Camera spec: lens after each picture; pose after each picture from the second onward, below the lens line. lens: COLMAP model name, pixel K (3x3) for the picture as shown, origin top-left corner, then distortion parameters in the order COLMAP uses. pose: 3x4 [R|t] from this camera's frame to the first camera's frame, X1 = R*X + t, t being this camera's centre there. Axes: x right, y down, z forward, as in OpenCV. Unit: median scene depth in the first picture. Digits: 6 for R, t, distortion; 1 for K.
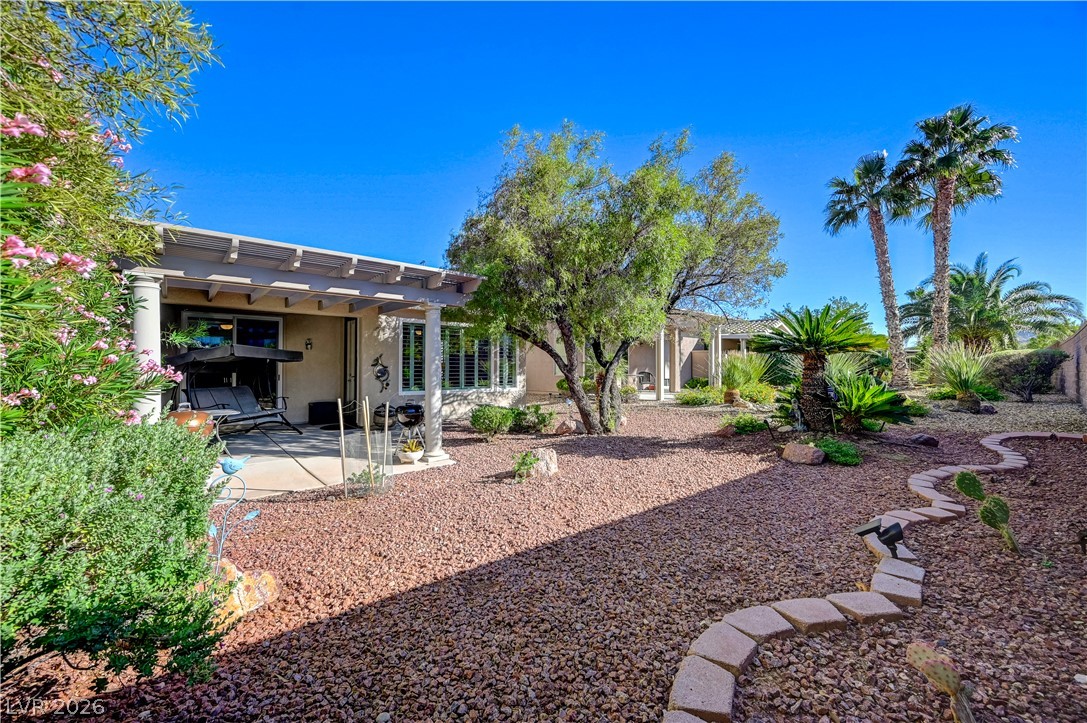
lens RADIAL K [[432.6, 0, 548.8], [0, 432.6, 366.0], [0, 0, 1]] dist [-0.003195, 0.001183]
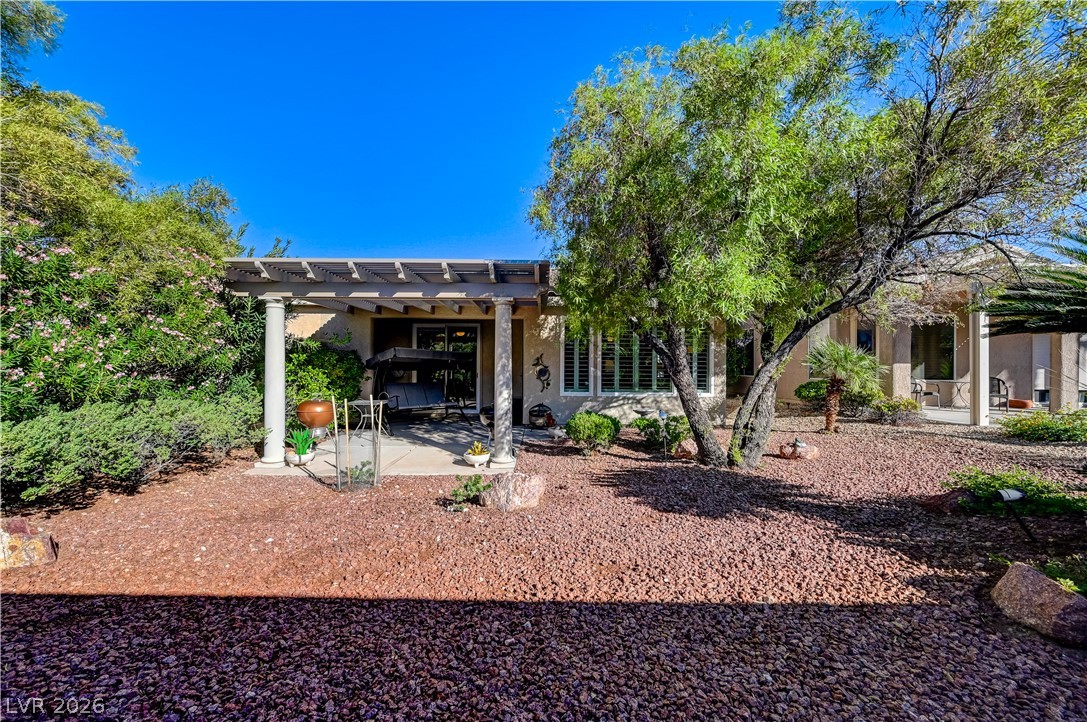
lens RADIAL K [[432.6, 0, 543.7], [0, 432.6, 360.7], [0, 0, 1]] dist [-0.003195, 0.001183]
pose [[0.756883, -0.006852, -0.653514, 0.292916], [-0.001262, 0.999928, -0.011946, 0.001274], [0.653549, 0.009866, 0.756820, 0.253850]]
